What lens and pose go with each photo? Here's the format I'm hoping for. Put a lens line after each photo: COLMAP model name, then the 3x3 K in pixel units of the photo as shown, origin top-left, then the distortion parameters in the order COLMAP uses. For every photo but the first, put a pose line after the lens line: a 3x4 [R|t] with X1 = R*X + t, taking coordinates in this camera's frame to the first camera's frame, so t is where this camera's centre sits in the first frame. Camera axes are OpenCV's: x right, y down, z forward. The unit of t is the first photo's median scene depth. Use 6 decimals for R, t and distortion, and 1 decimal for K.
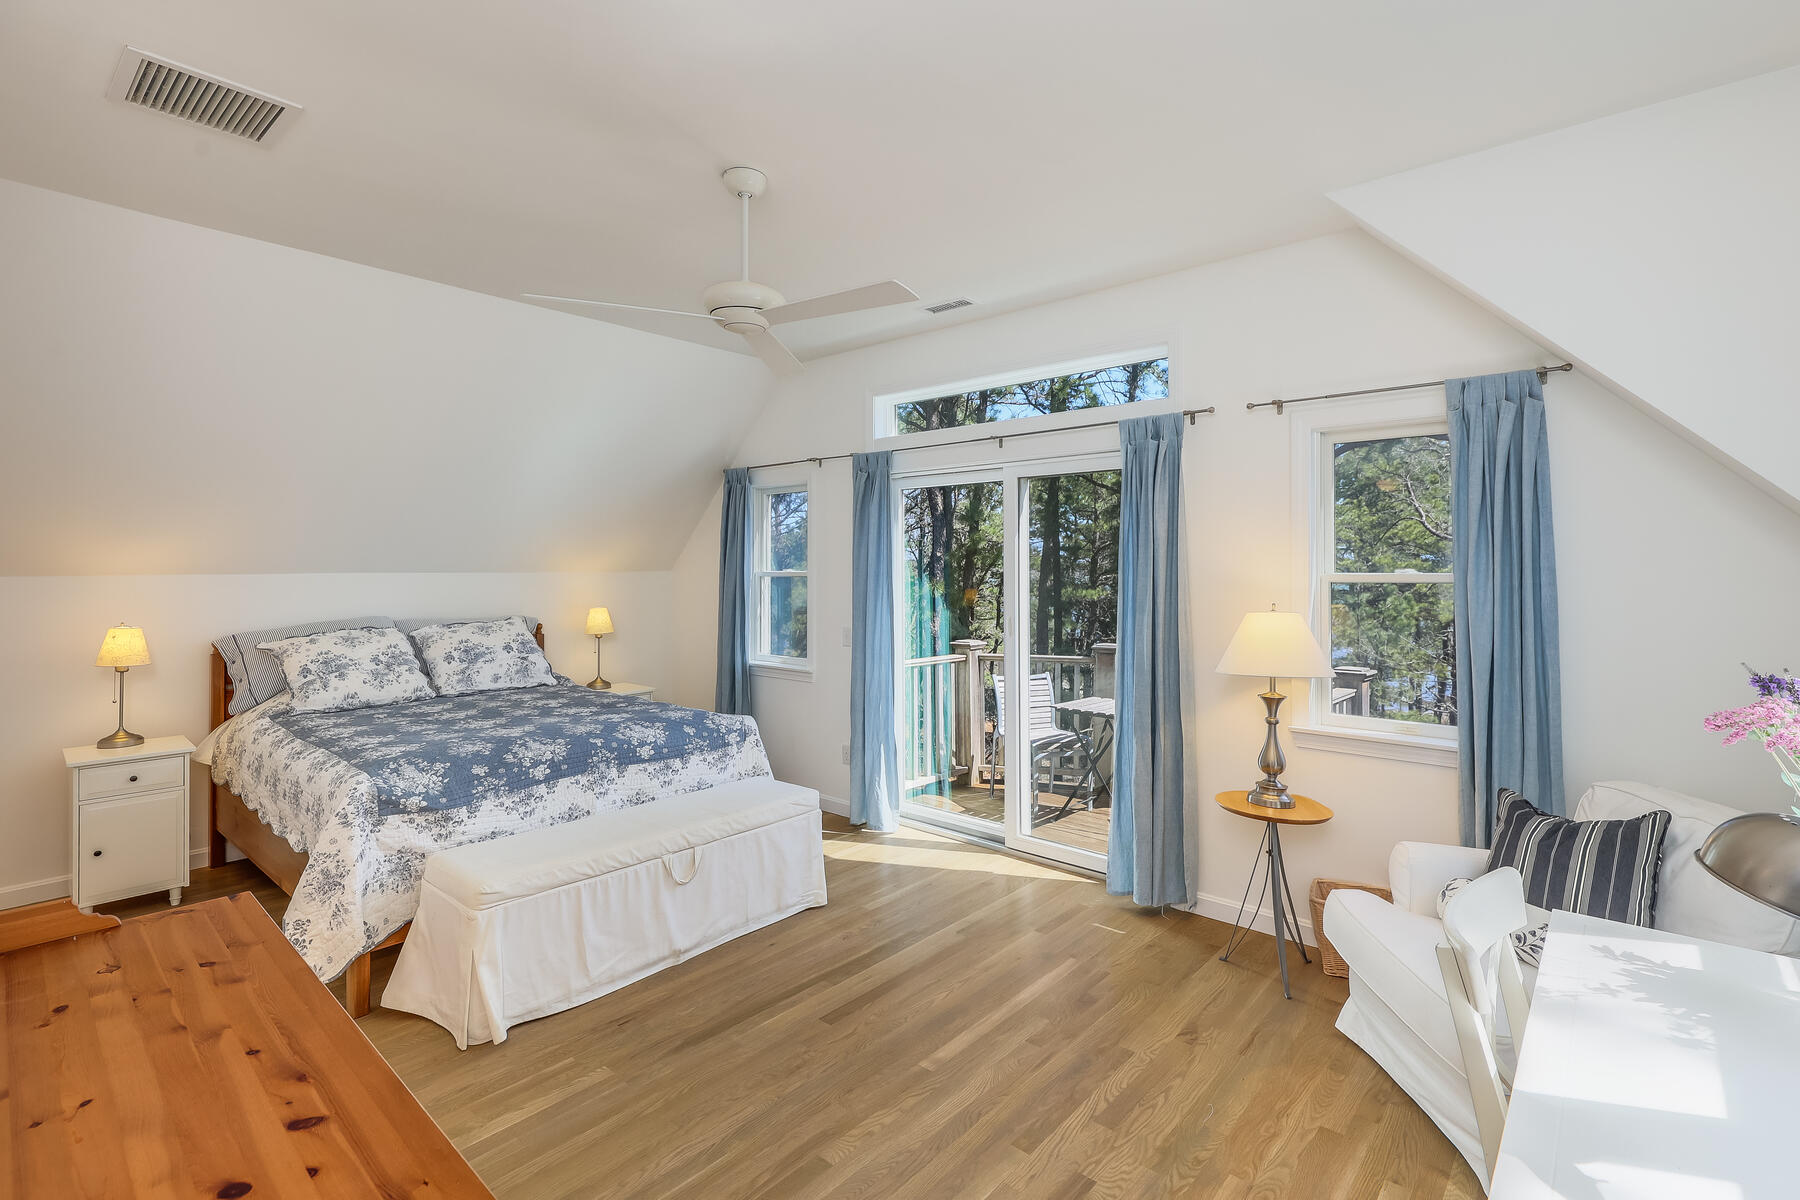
lens RADIAL K [[826.9, 0, 901.0], [0, 826.9, 569.8], [0, 0, 1]] dist [0.002076, -0.000045]
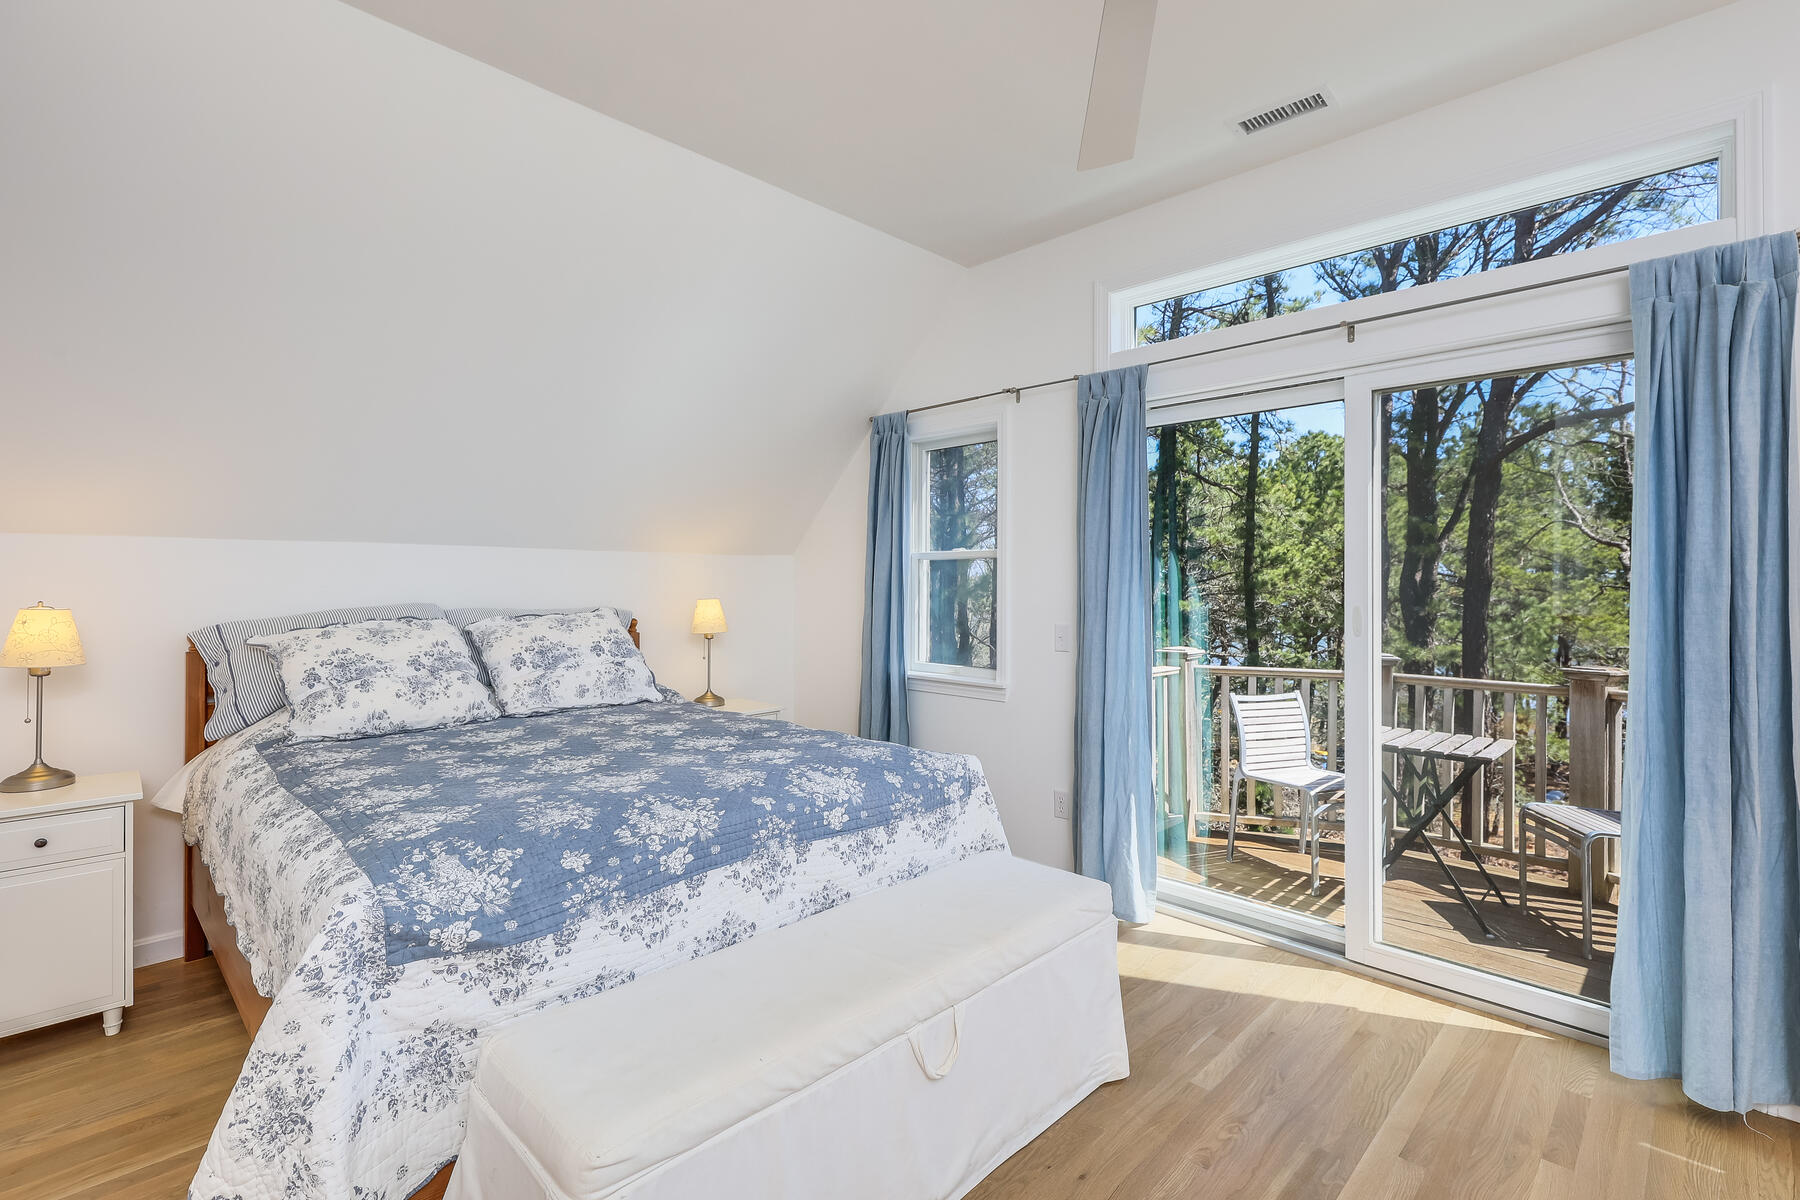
lens RADIAL K [[826.9, 0, 900.5], [0, 826.9, 592.1], [0, 0, 1]] dist [0.002076, -0.000045]
pose [[0.997971, 0.003878, -0.063557, -0.206849], [-0.003266, 0.999947, 0.009729, 0.046190], [0.063592, -0.009501, 0.997931, 0.372848]]
